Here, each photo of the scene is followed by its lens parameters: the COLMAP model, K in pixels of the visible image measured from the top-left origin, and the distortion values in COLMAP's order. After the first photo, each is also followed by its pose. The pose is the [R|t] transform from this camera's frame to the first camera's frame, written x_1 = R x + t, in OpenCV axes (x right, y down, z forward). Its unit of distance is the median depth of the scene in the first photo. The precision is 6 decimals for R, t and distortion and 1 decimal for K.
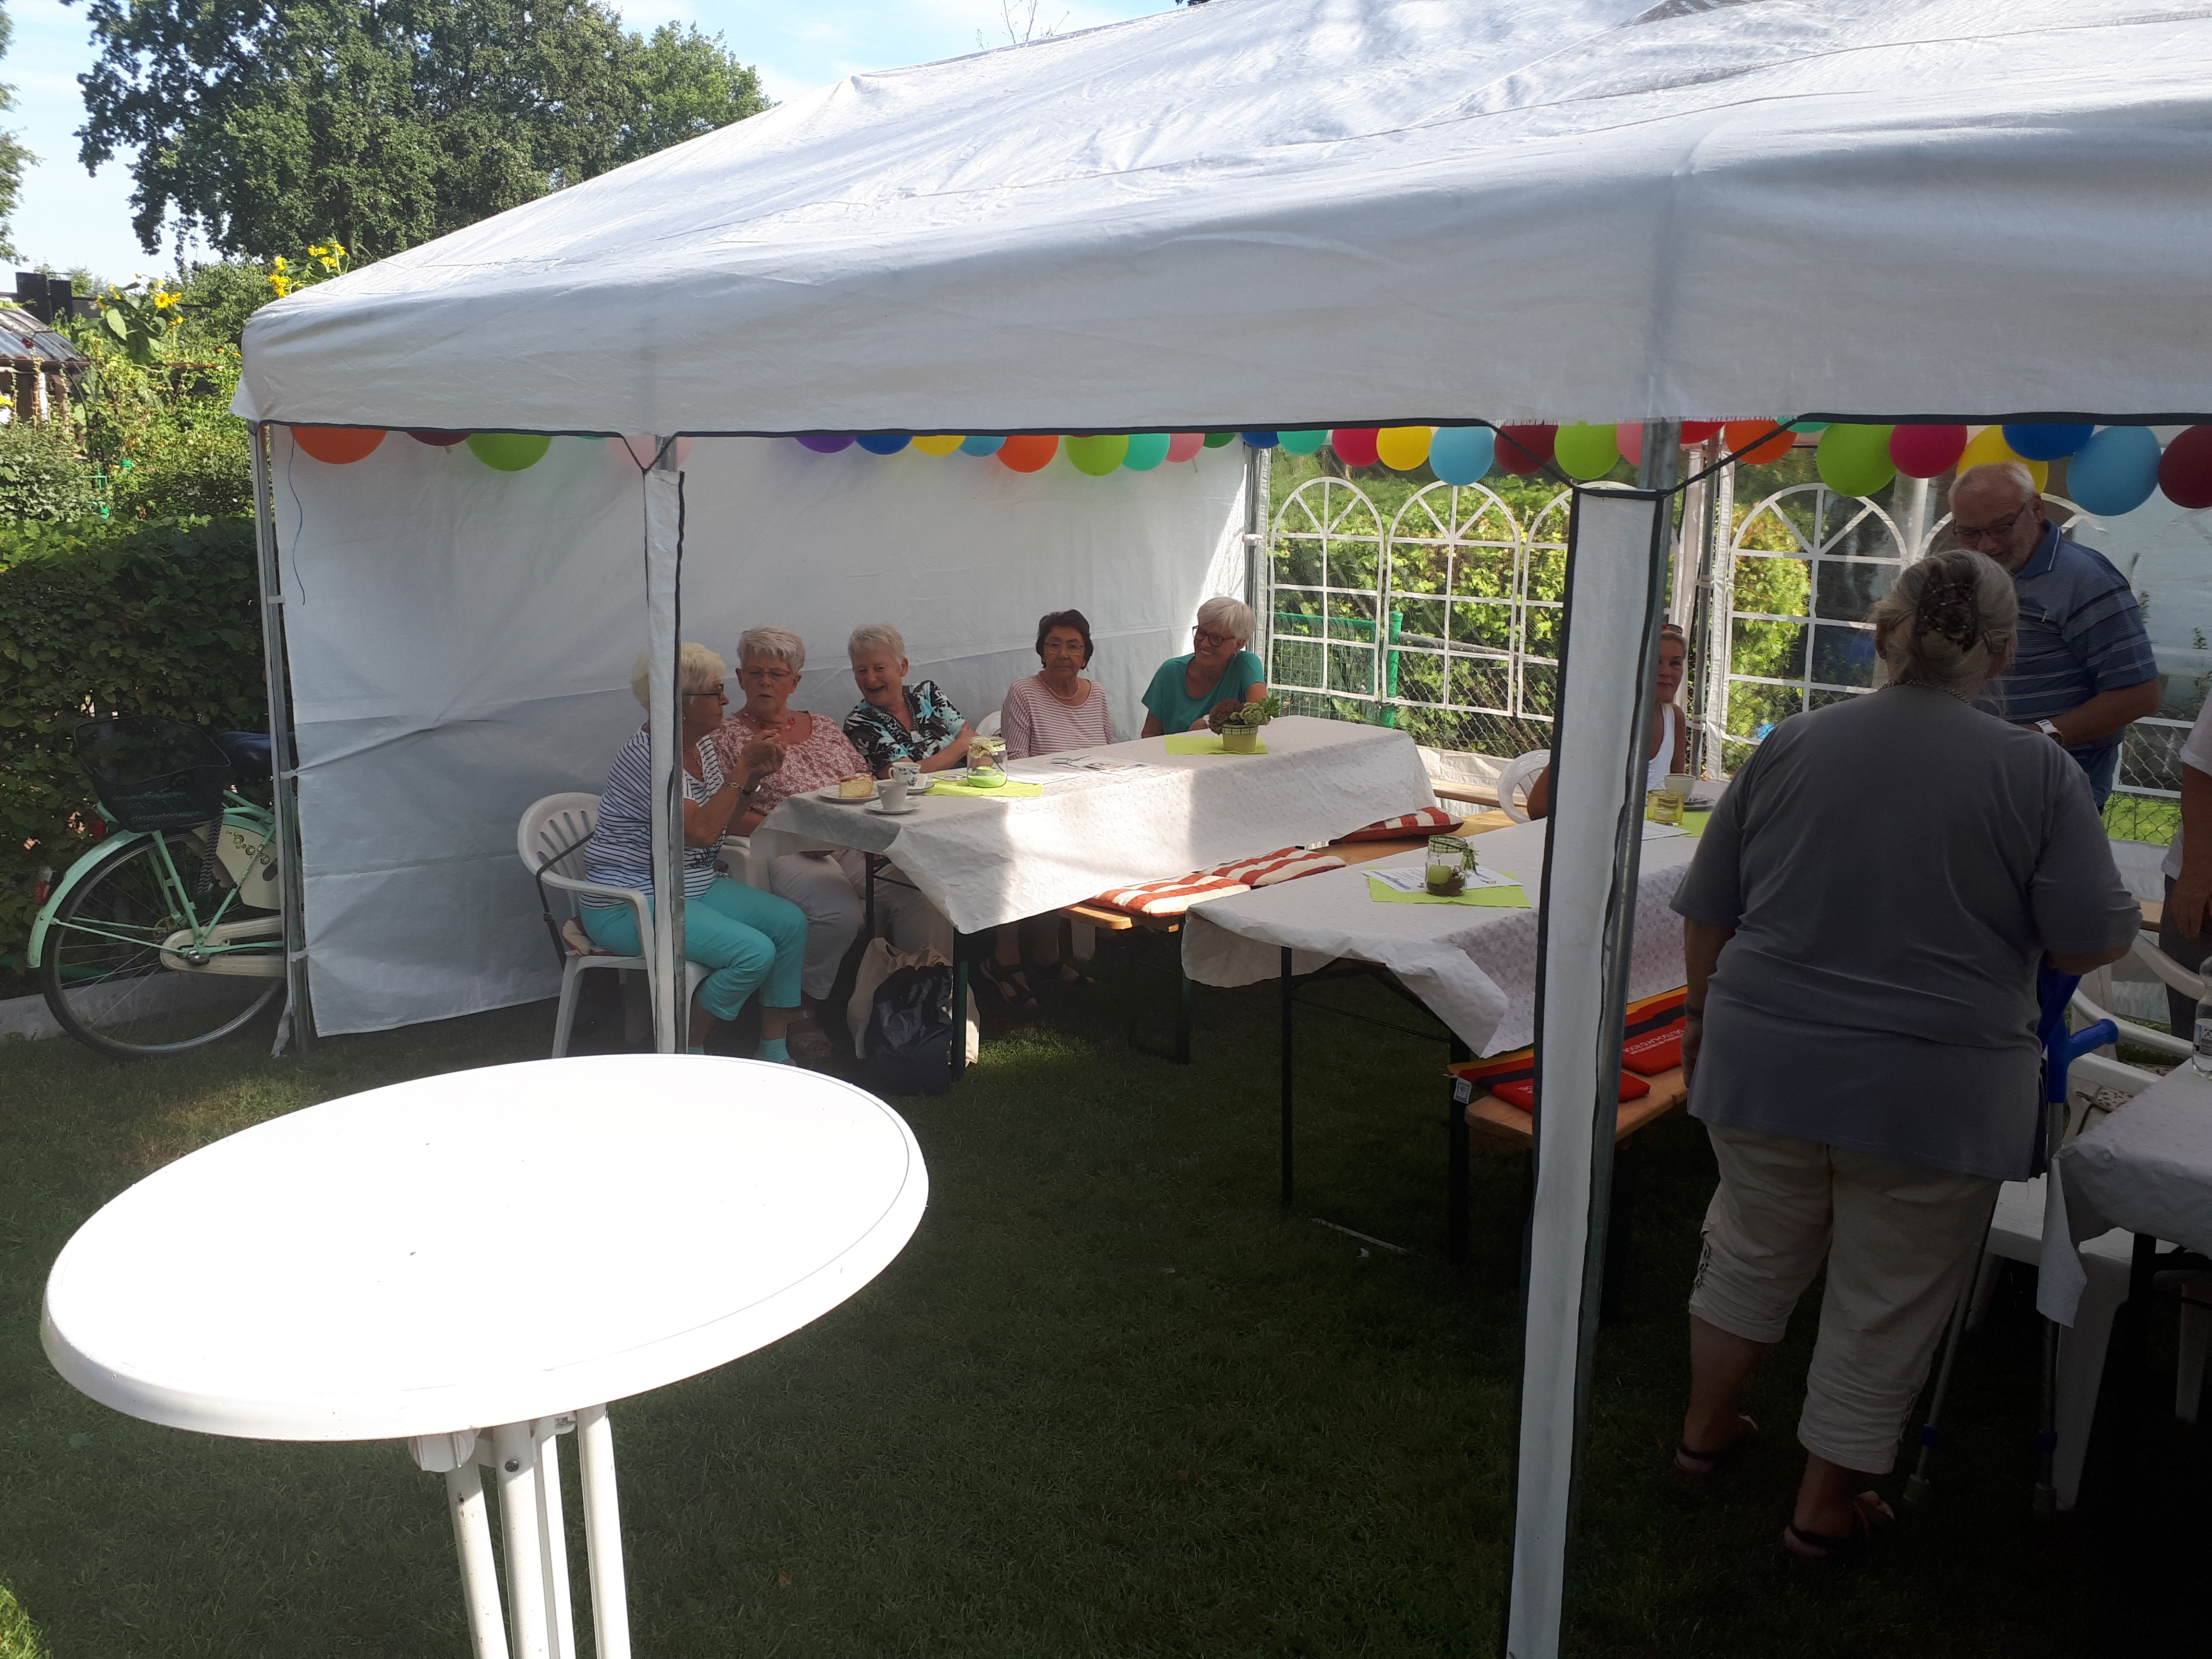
lens RADIAL K [[1739.4, 0, 1106.0], [0, 1739.4, 829.5], [0, 0, 1]] dist [0.097614, -0.147810]
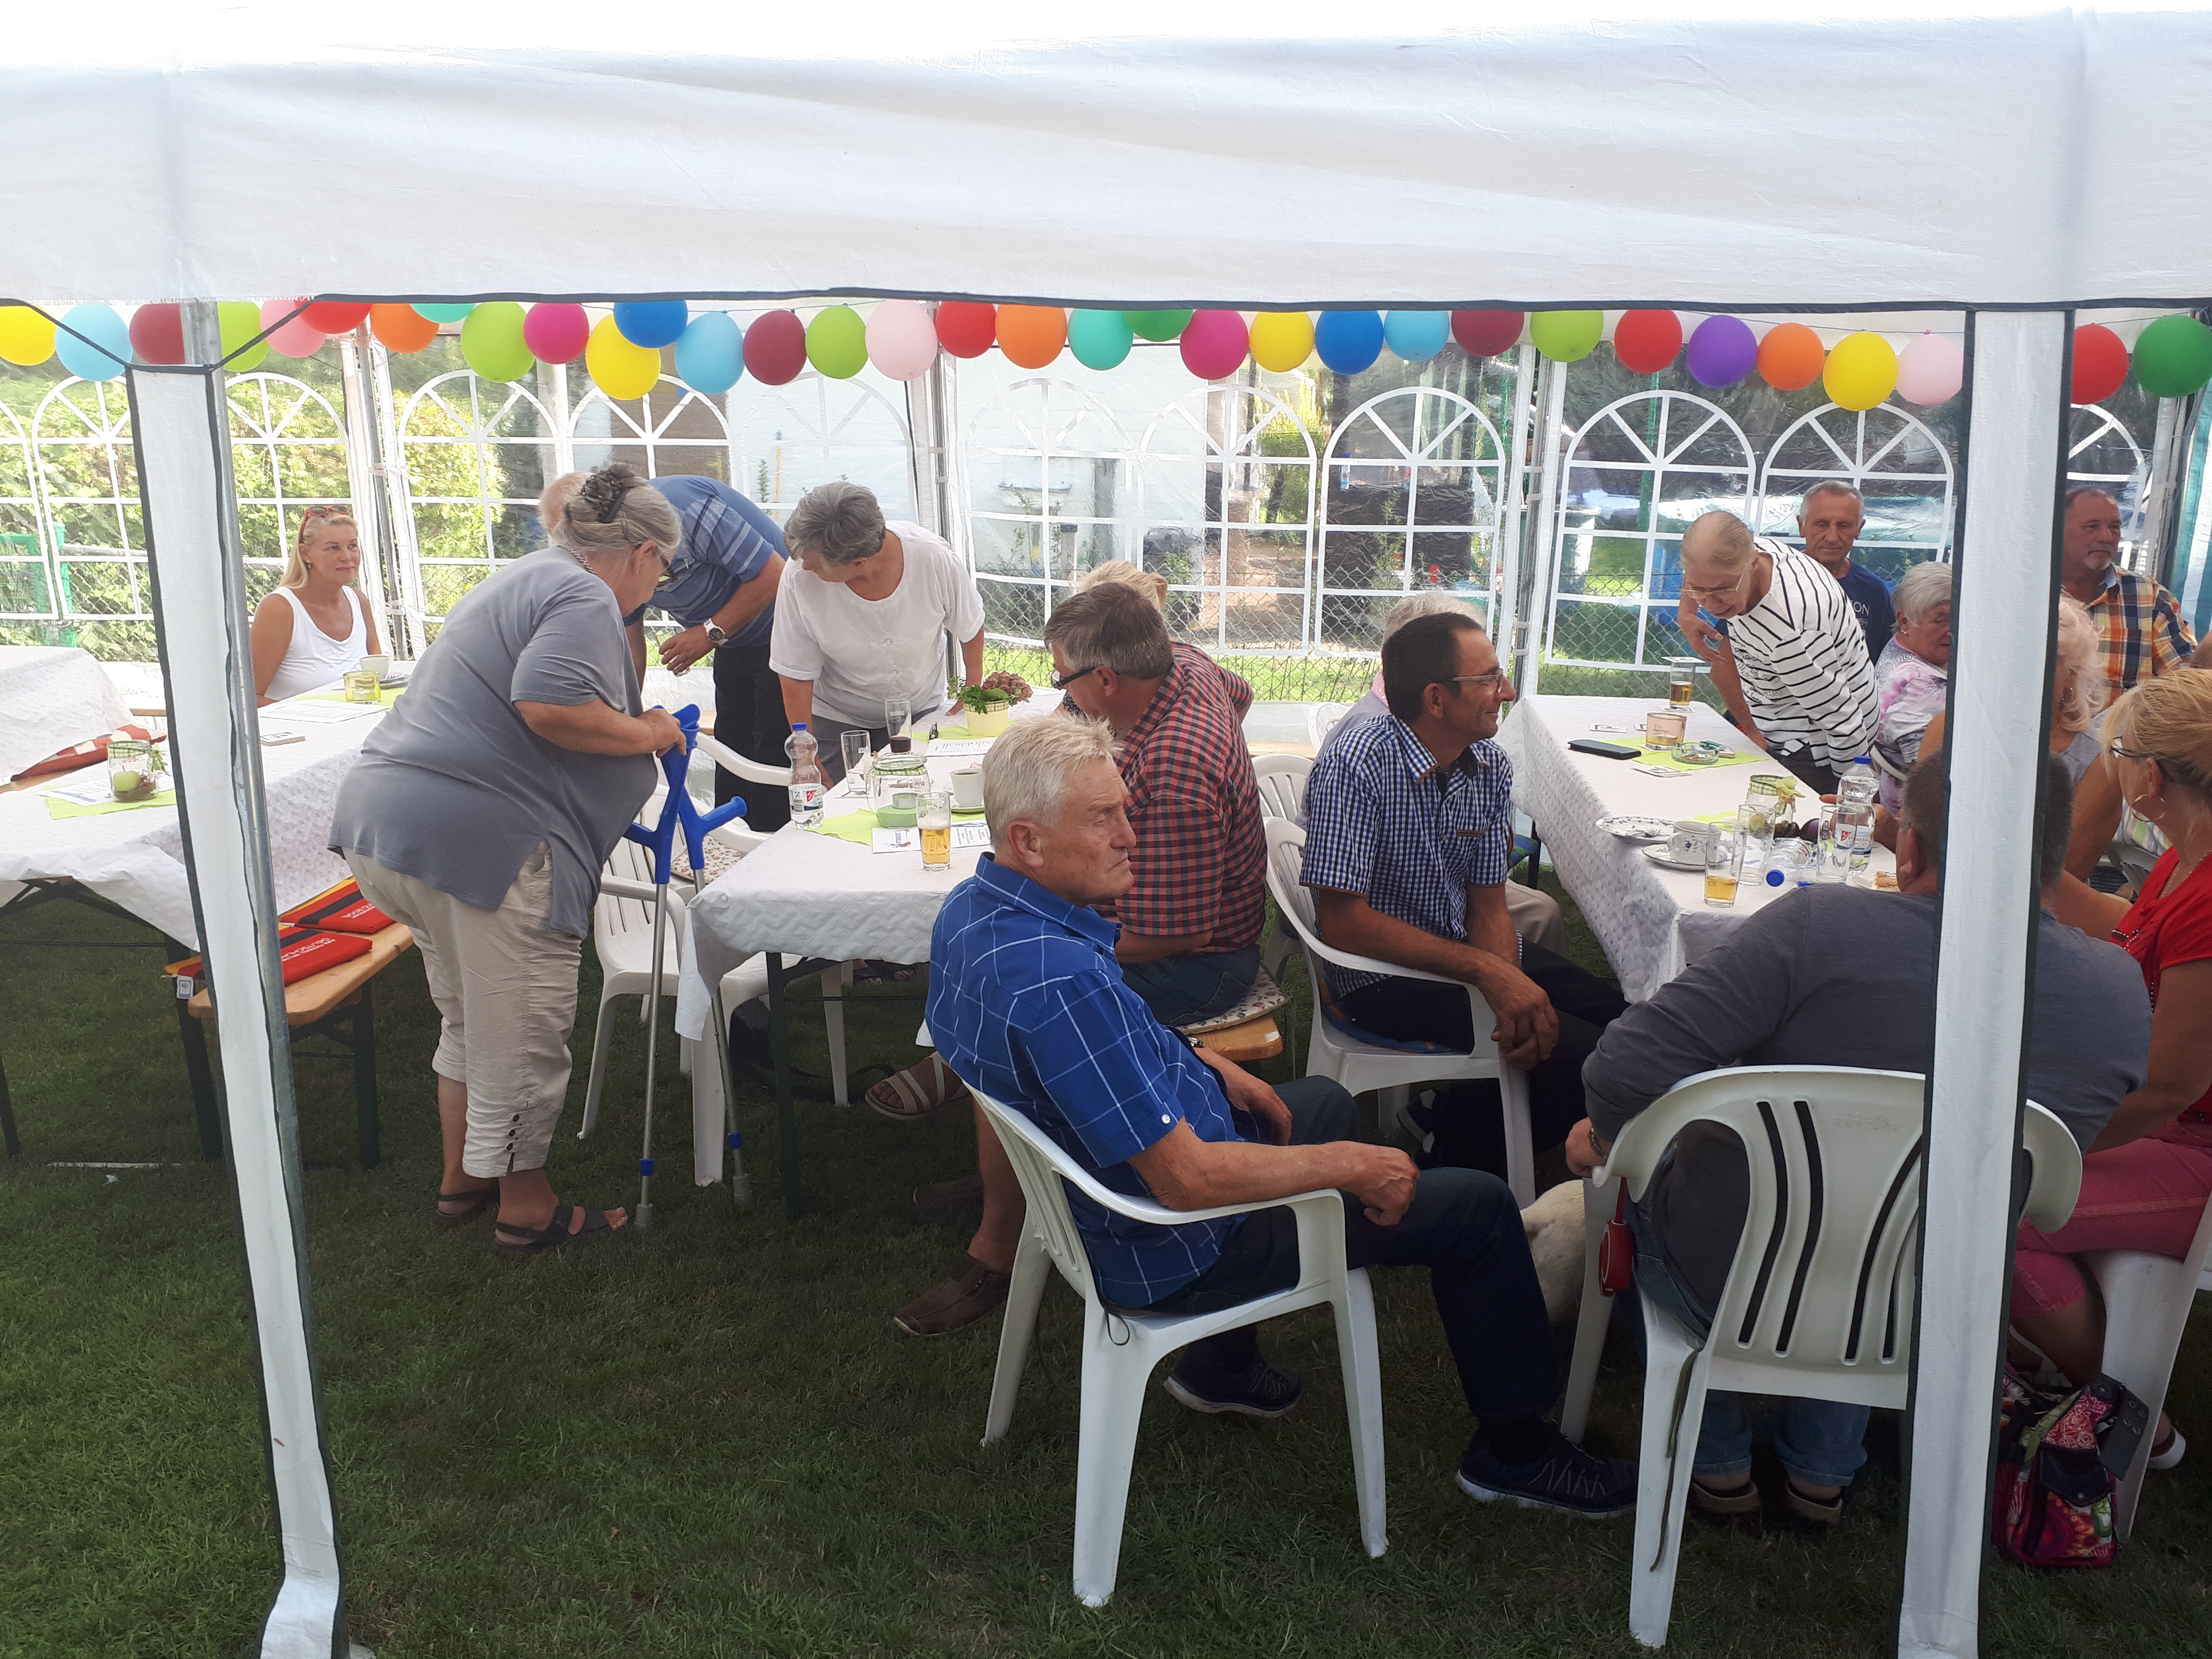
lens RADIAL K [[1792.1, 0, 1106.0], [0, 1792.1, 829.5], [0, 0, 1]] dist [0.000223, -0.003791]
pose [[0.781604, -0.171793, 0.599652, 0.017271], [0.140633, 0.985108, 0.098917, 0.032060], [-0.607715, 0.007017, 0.794124, -0.119207]]
